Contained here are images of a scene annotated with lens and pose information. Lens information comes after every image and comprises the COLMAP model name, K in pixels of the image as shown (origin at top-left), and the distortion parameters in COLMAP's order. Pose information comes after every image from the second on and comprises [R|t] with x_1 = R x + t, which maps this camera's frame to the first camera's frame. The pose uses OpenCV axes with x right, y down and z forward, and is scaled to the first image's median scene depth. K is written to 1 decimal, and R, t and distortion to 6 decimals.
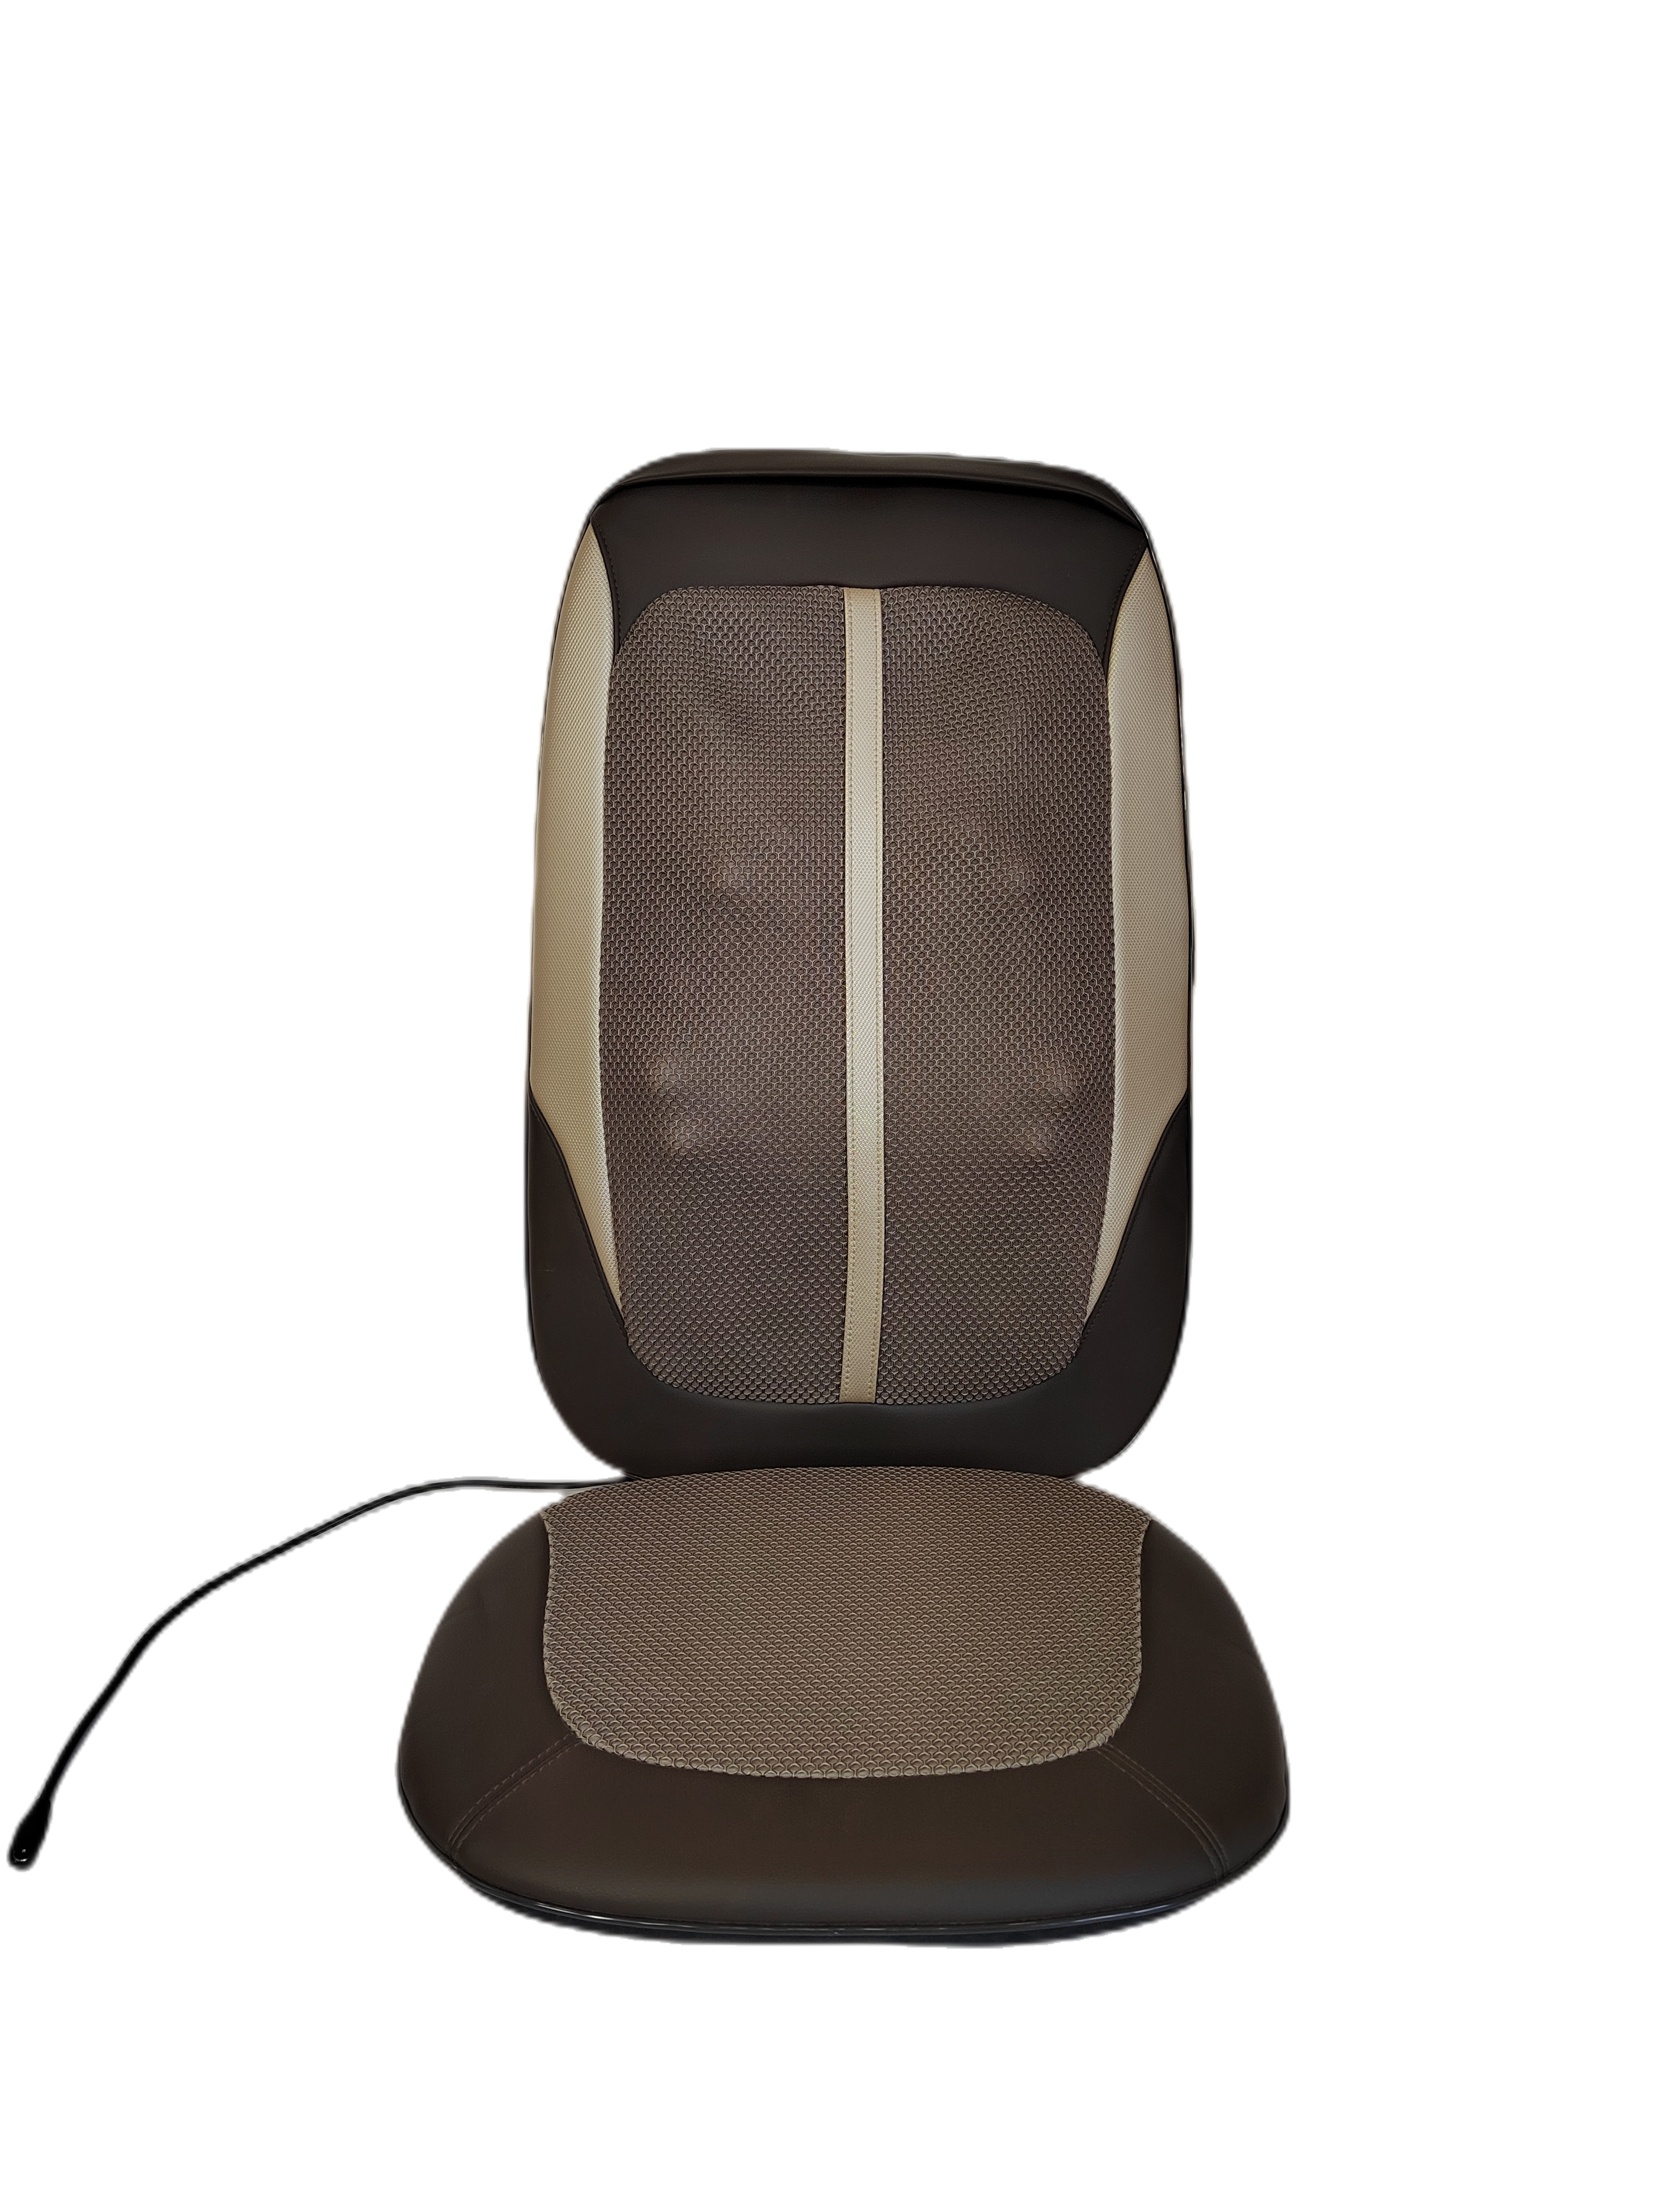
lens RADIAL K [[1490.2, 0, 829.5], [0, 1490.2, 1106.0], [0, 0, 1]] dist [0.001069, 0.000013]
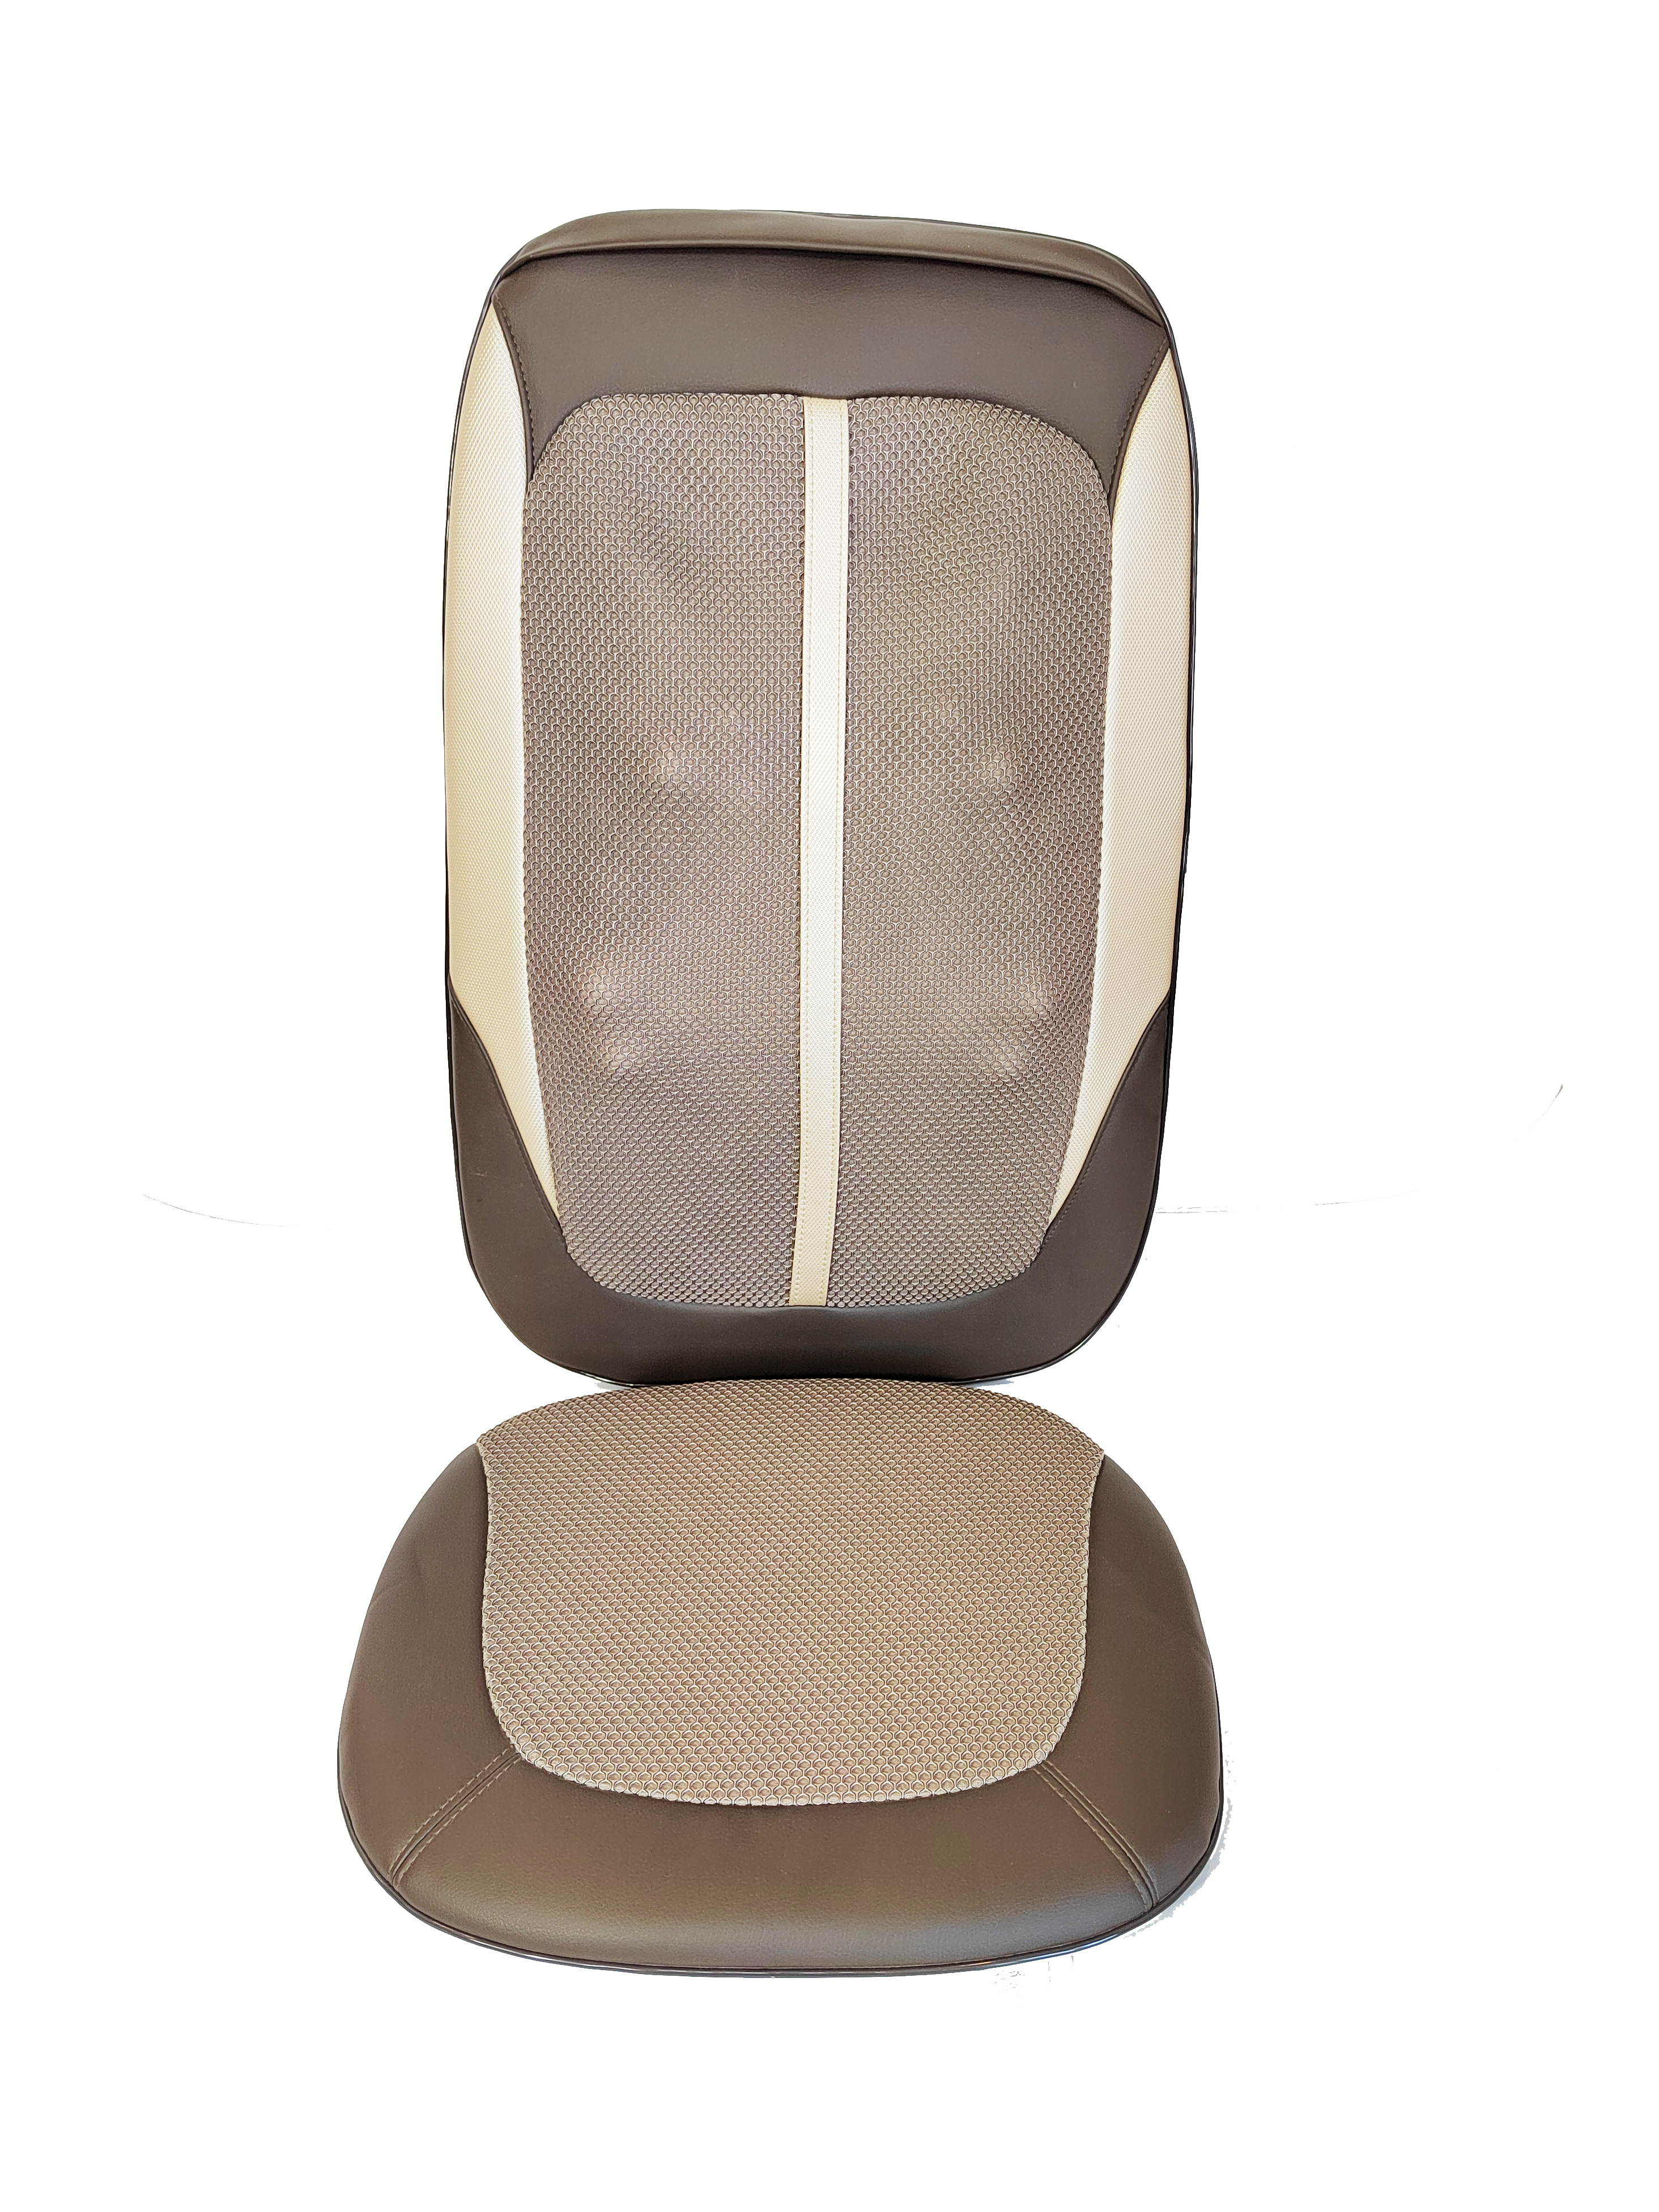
lens RADIAL K [[1490.2, 0, 829.5], [0, 1490.2, 1106.0], [0, 0, 1]] dist [0.001069, 0.000013]
pose [[0.999596, 0.010635, 0.026363, 0.006287], [-0.016924, 0.967768, 0.251274, -0.178186], [-0.022841, -0.251618, 0.967557, 0.101458]]
